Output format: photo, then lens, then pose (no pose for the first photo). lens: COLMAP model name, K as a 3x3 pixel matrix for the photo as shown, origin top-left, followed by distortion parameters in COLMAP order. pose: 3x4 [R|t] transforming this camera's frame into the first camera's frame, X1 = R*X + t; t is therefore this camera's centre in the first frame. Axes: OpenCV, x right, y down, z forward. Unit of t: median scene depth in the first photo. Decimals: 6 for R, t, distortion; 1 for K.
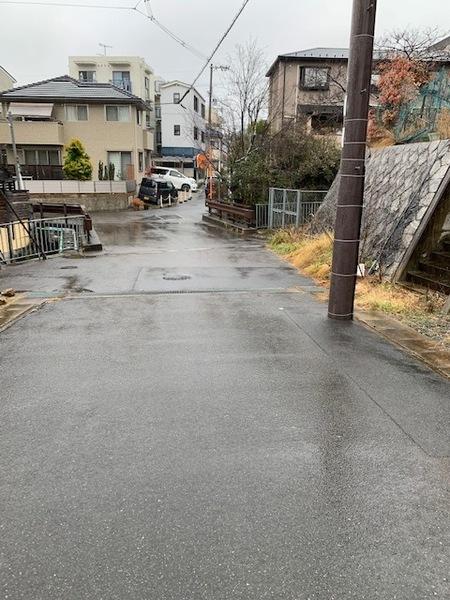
lens RADIAL K [[464.4, 0, 236.8], [0, 464.4, 301.7], [0, 0, 1]] dist [0.032498, -0.072376]
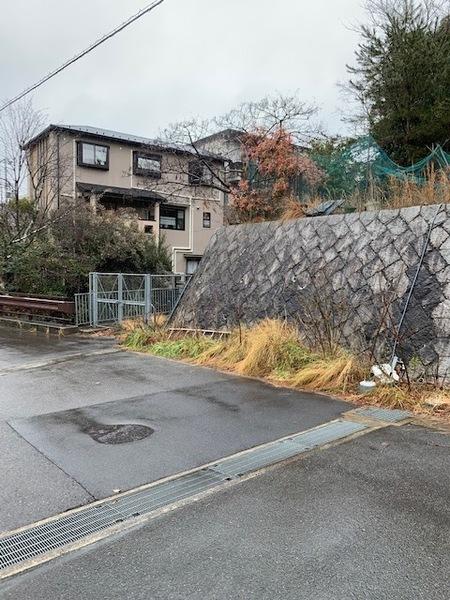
lens RADIAL K [[451.3, 0, 223.6], [0, 451.3, 309.1], [0, 0, 1]] dist [0.060719, -0.105499]
pose [[0.833088, -0.052915, 0.550603, -0.130533], [0.148256, 0.980354, -0.130102, -0.044742], [-0.532902, 0.190017, 0.824566, 0.222061]]
